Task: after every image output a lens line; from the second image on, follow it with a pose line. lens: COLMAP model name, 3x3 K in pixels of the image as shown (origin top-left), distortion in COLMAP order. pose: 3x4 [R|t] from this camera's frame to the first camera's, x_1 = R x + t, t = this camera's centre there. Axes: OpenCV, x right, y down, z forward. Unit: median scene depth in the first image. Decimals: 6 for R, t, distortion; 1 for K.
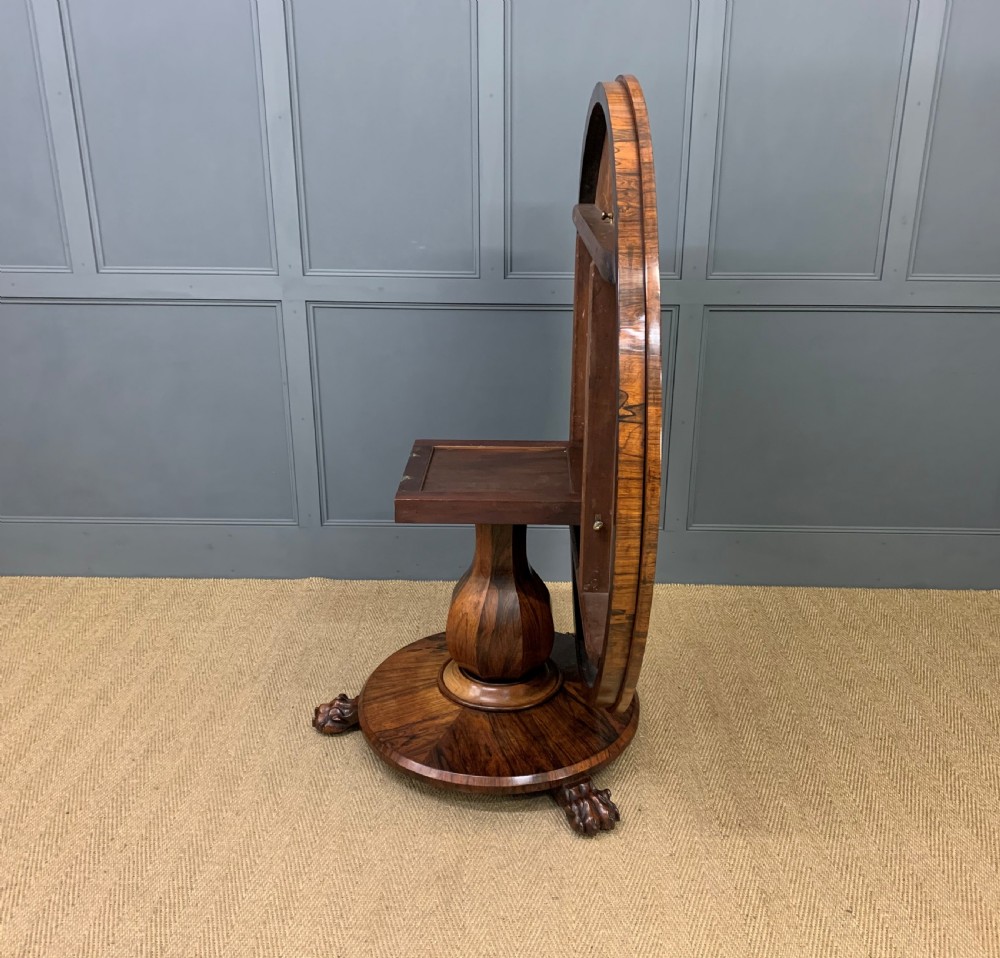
lens RADIAL K [[853.3, 0, 510.5], [0, 853.3, 479.4], [0, 0, 1]] dist [0.026769, -0.001149]
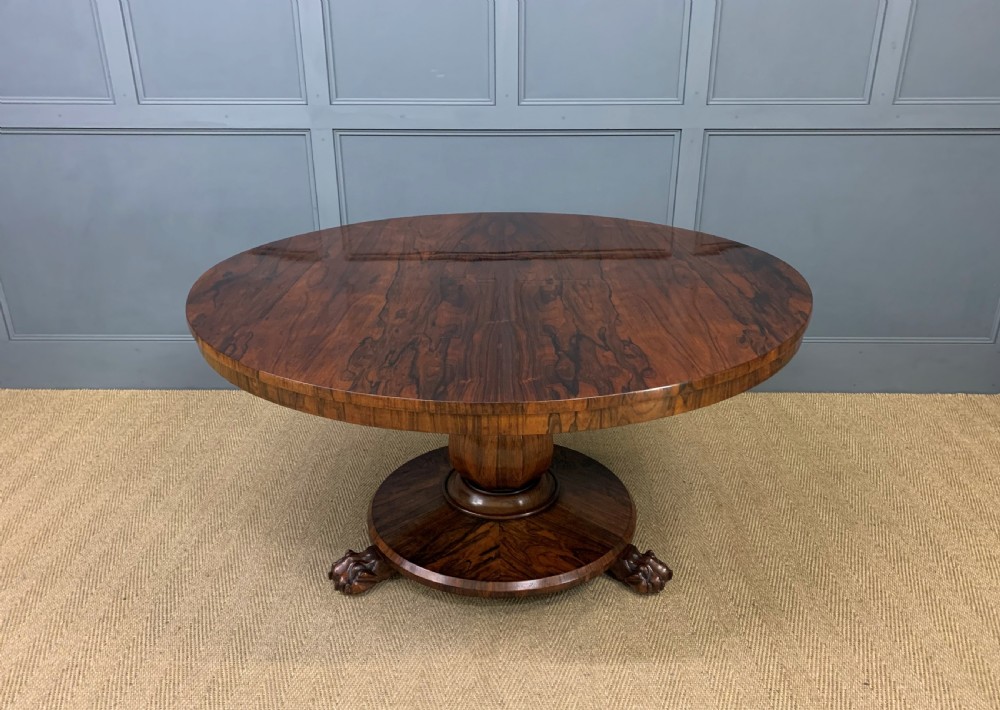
lens RADIAL K [[712.8, 0, 502.5], [0, 712.8, 358.2], [0, 0, 1]] dist [0.024873, -0.006051]
pose [[0.999958, -0.008910, 0.002114, -0.040555], [0.008783, 0.998517, 0.053729, 0.041304], [-0.002590, -0.053708, 0.998553, 0.114163]]
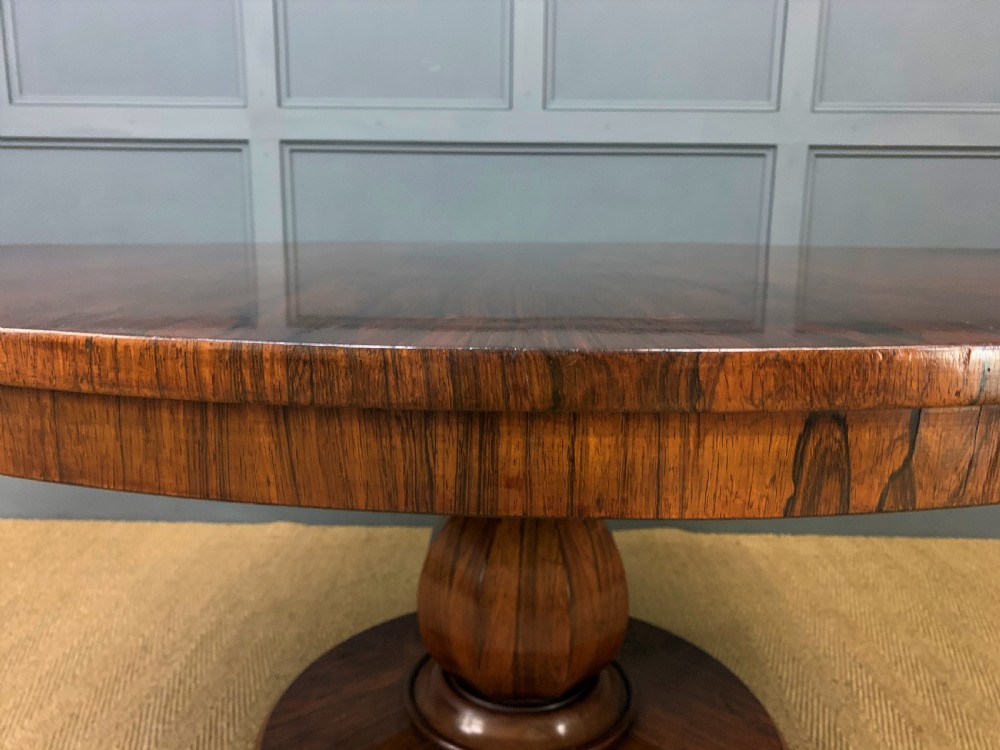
lens RADIAL K [[734.6, 0, 495.5], [0, 734.6, 382.6], [0, 0, 1]] dist [-0.006814, 0.003733]
pose [[0.999943, 0.005478, -0.009191, -0.054443], [-0.006688, 0.990501, -0.137340, 0.119689], [0.008351, 0.137394, 0.990481, 0.507698]]
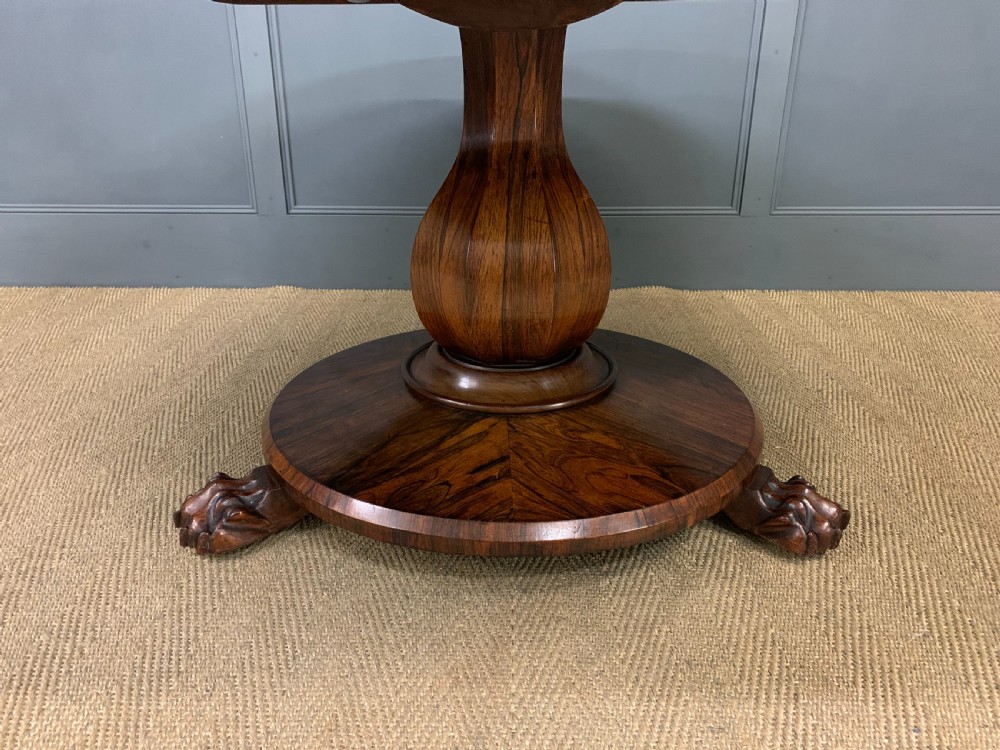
lens RADIAL K [[726.5, 0, 493.9], [0, 726.5, 347.9], [0, 0, 1]] dist [0.003311, -0.004915]
pose [[0.999958, -0.006915, -0.005983, -0.049485], [0.007106, 0.999450, 0.032401, 0.222238], [0.005756, -0.032442, 0.999457, 0.503801]]
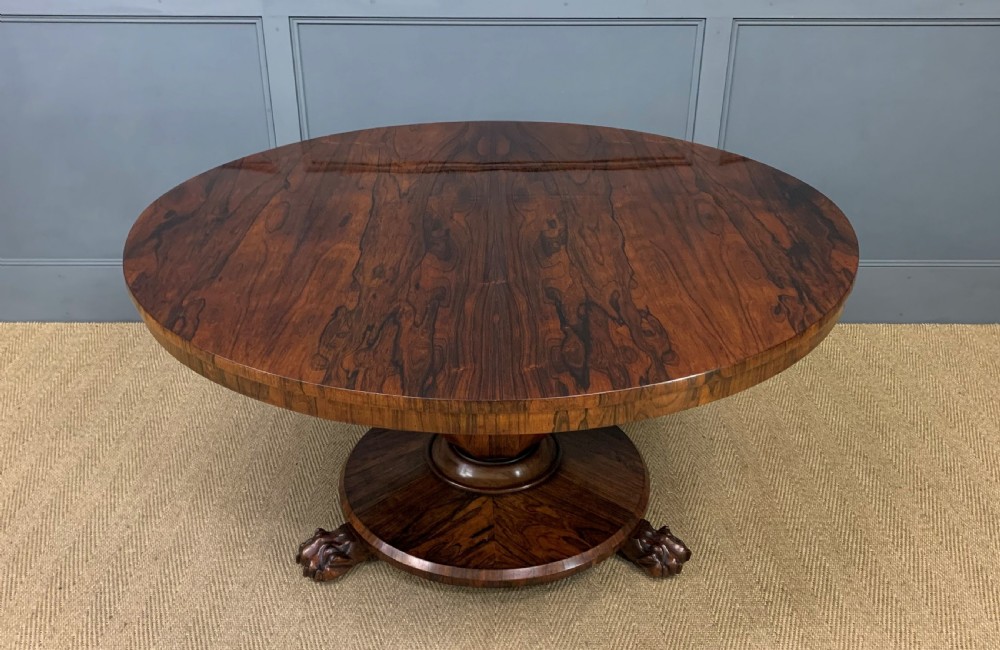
lens RADIAL K [[837.0, 0, 502.3], [0, 837.0, 299.6], [0, 0, 1]] dist [0.021721, 0.000199]
pose [[0.999749, -0.012098, 0.018851, -0.048103], [0.009805, 0.993049, 0.117295, -0.020709], [-0.020139, -0.117081, 0.992918, 0.116967]]
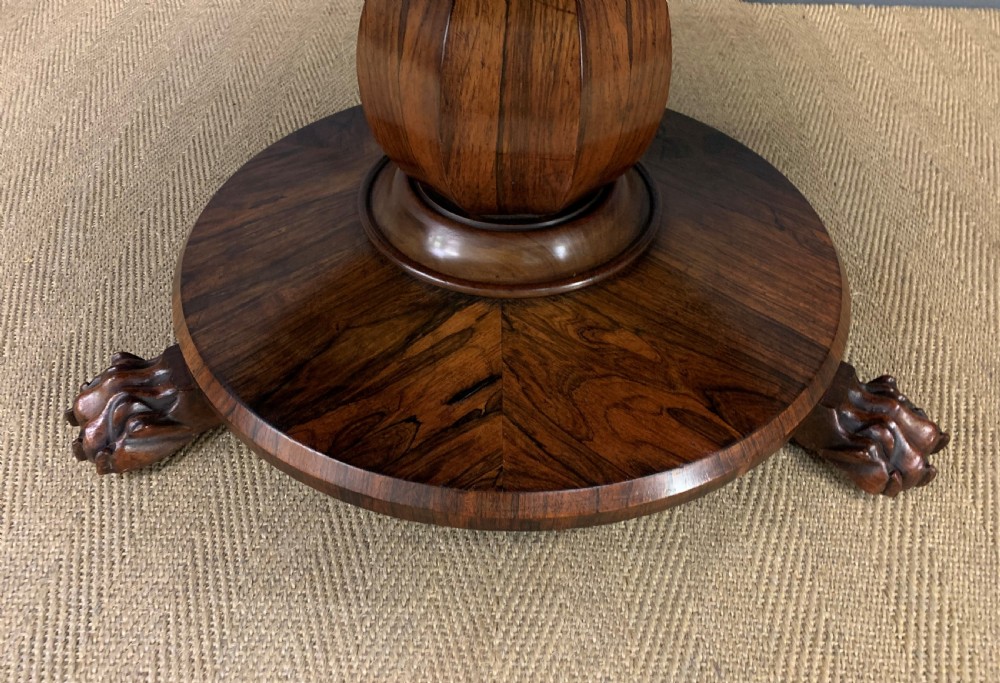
lens RADIAL K [[737.6, 0, 500.0], [0, 737.6, 341.5], [0, 0, 1]] dist [0.011308, -0.002664]
pose [[0.999717, 0.019615, -0.013445, -0.040530], [-0.011441, 0.892363, 0.451174, 0.149539], [0.020848, -0.450893, 0.892335, 0.649091]]
